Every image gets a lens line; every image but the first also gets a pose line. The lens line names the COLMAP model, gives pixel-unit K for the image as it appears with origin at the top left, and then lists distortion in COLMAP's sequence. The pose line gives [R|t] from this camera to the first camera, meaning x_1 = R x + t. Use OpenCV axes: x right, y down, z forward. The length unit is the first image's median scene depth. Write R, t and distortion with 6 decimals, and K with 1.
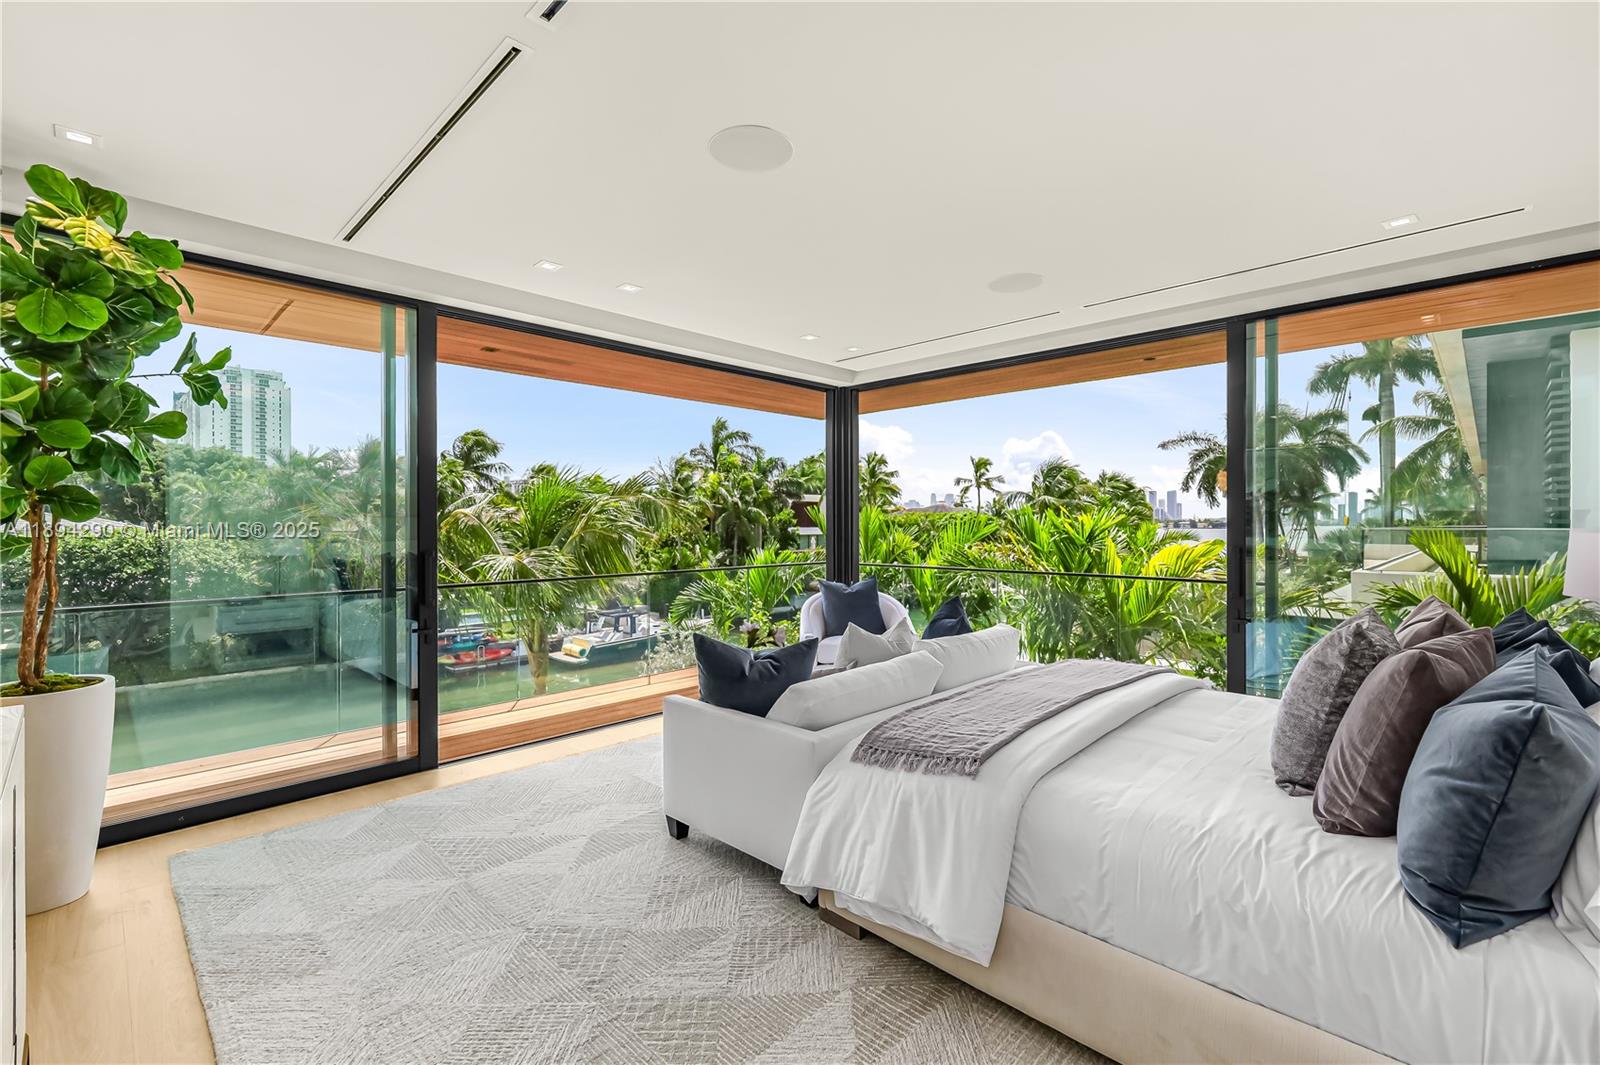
lens RADIAL K [[699.7, 0, 802.4], [0, 699.7, 522.3], [0, 0, 1]] dist [0.001012, 0.000063]
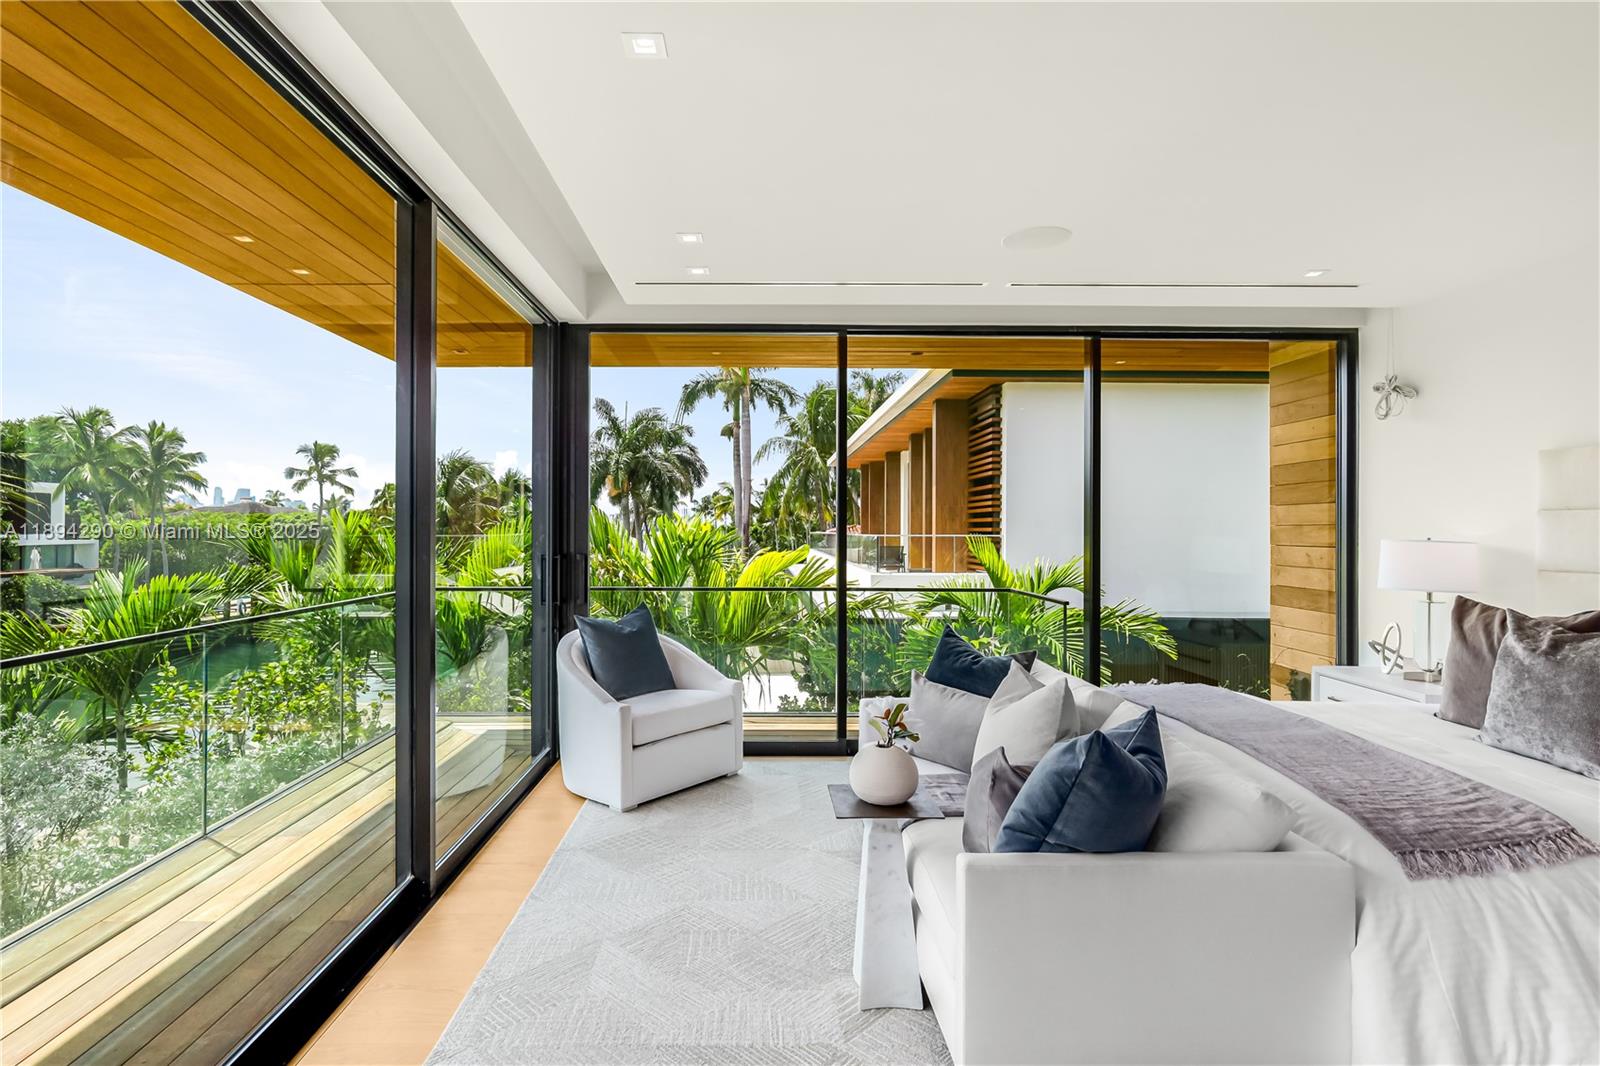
lens RADIAL K [[804.7, 0, 800.0], [0, 804.7, 533.0], [0, 0, 1]] dist [0.001606, 0.000015]
pose [[0.712973, 0.002490, 0.701187, -0.880729], [-0.006803, 0.999971, 0.003366, 0.004249], [-0.701158, -0.007170, 0.712969, 0.837548]]
